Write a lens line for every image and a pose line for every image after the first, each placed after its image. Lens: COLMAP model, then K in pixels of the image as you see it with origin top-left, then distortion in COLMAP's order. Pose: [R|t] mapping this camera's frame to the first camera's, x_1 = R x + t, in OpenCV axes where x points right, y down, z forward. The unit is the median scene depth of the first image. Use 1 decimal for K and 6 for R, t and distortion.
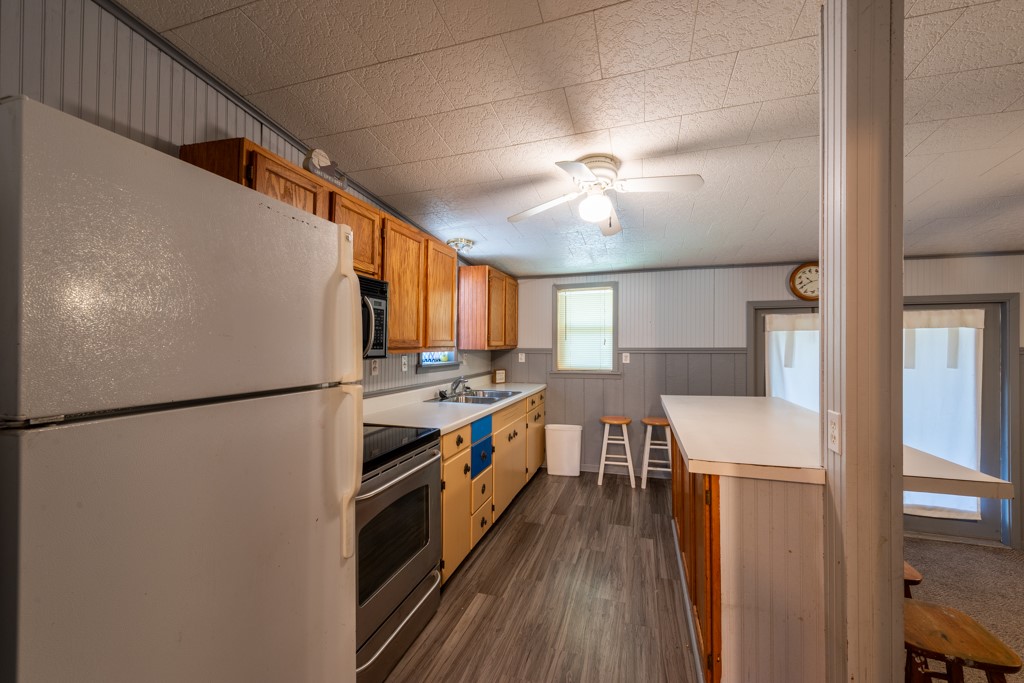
lens RADIAL K [[403.4, 0, 512.0], [0, 403.4, 341.2], [0, 0, 1]] dist [0.000675, 0.000093]
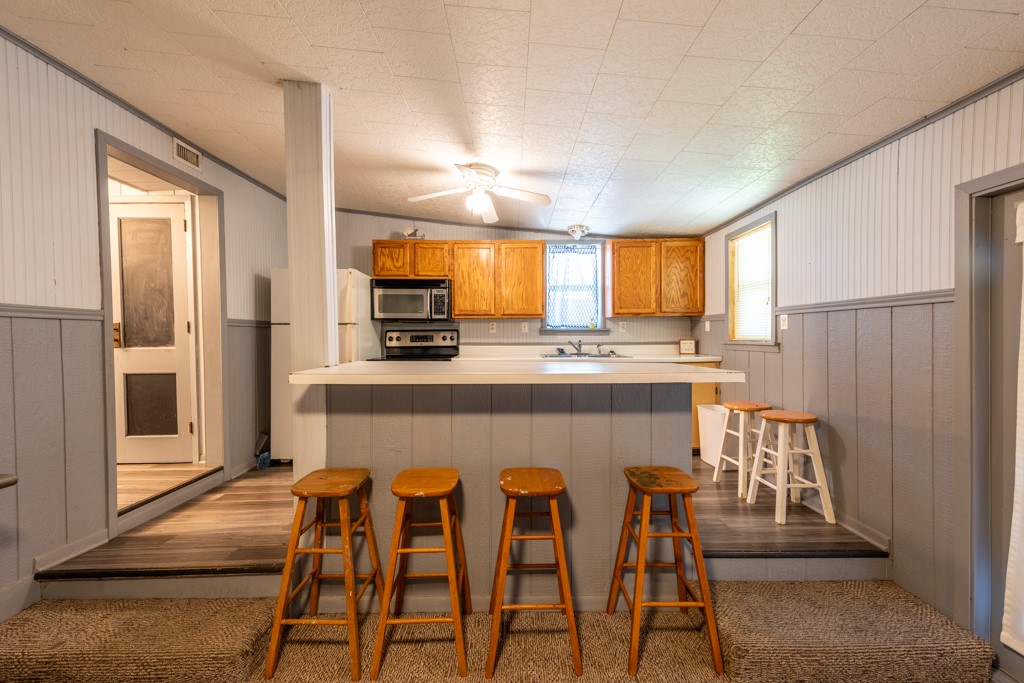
lens RADIAL K [[403.4, 0, 514.4], [0, 403.4, 340.7], [0, 0, 1]] dist [0.000675, 0.000093]
pose [[0.314626, 0.012495, -0.949133, 0.908656], [0.013867, 0.999746, 0.017758, 0.063852], [0.949114, -0.018749, 0.314373, 0.406986]]
